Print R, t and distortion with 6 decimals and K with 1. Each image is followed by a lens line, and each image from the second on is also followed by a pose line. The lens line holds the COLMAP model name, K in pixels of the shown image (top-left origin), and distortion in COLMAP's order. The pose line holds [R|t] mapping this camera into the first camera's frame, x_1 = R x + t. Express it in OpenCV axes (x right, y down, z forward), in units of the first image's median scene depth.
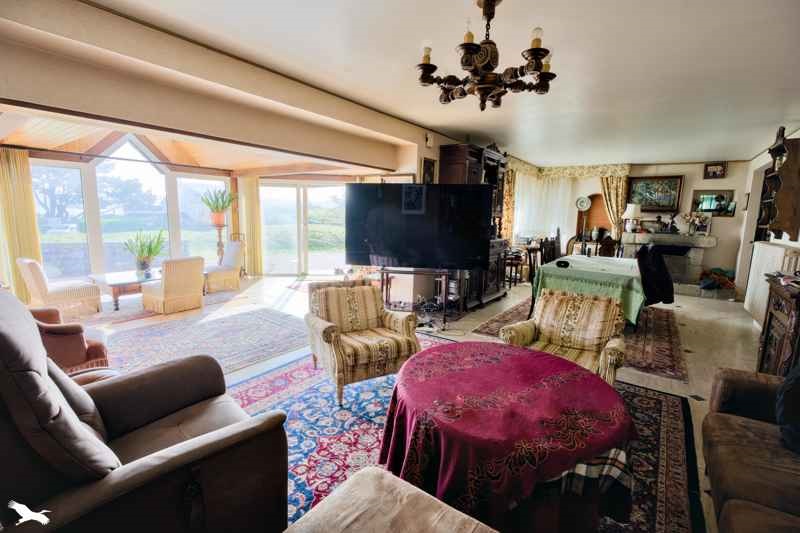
lens RADIAL K [[359.2, 0, 397.8], [0, 359.2, 262.2], [0, 0, 1]] dist [-0.008490, -0.000308]
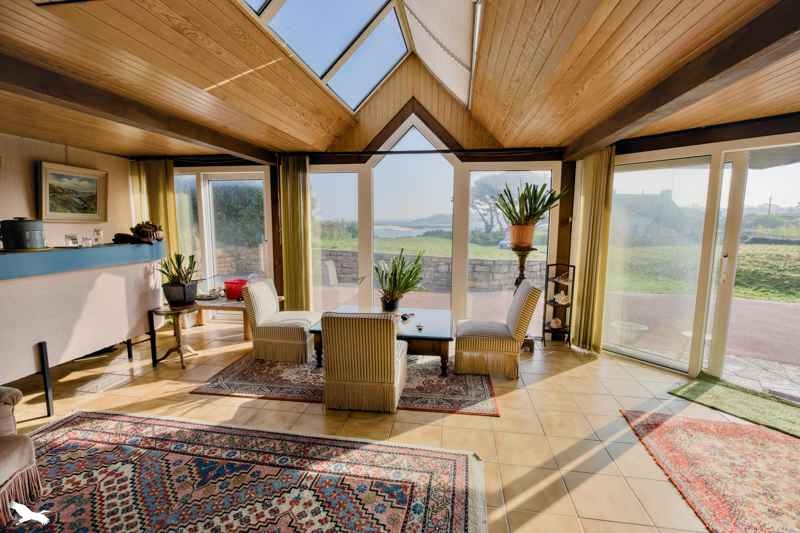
lens RADIAL K [[359.2, 0, 402.9], [0, 359.2, 263.8], [0, 0, 1]] dist [-0.008490, -0.000308]
pose [[0.466253, 0.091641, -0.879892, -0.107583], [-0.118611, 0.992115, 0.040477, -0.096540], [0.876664, 0.085492, 0.473447, 0.697340]]
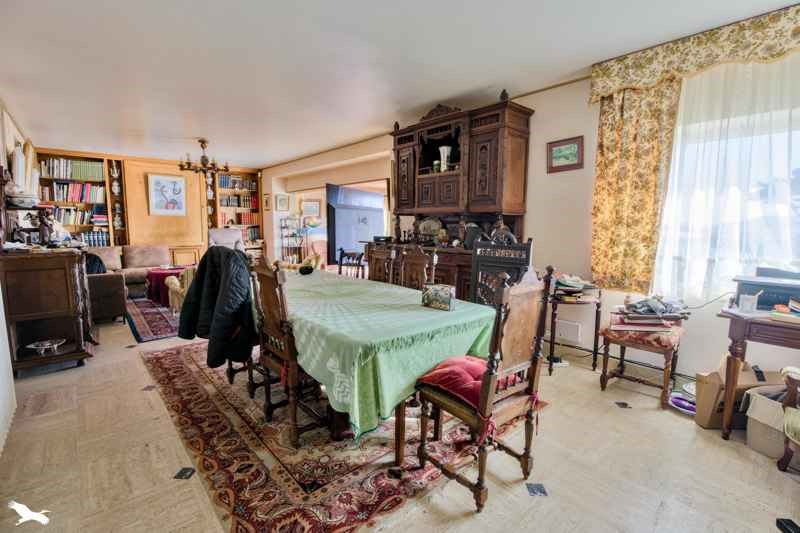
lens RADIAL K [[359.2, 0, 397.8], [0, 359.2, 262.6], [0, 0, 1]] dist [-0.008490, -0.000308]
pose [[-0.205111, 0.088390, -0.974739, 0.805931], [-0.142622, 0.982584, 0.119113, -0.092321], [0.968292, 0.163450, -0.188933, 0.915230]]
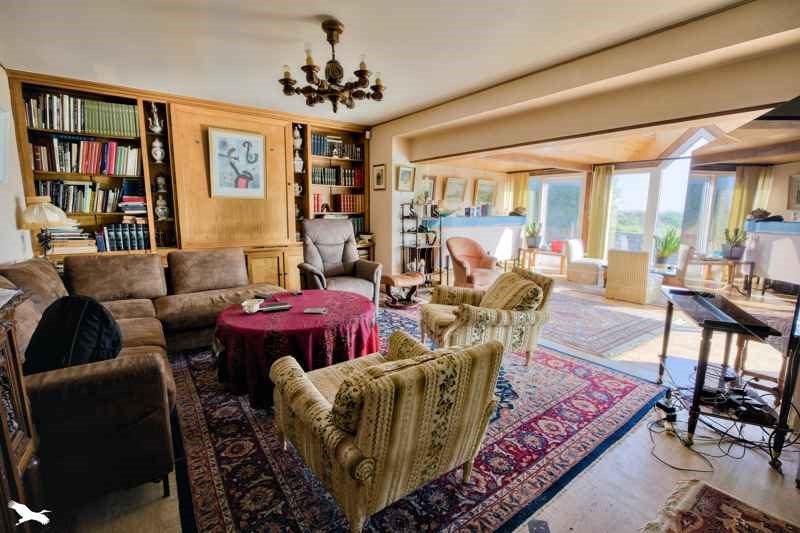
lens RADIAL K [[359.2, 0, 399.6], [0, 359.2, 263.9], [0, 0, 1]] dist [-0.008490, -0.000308]
pose [[-0.302165, 0.127159, -0.944736, 0.503098], [-0.143940, 0.973613, 0.177084, -0.053858], [0.942326, 0.189494, -0.275889, 0.578061]]
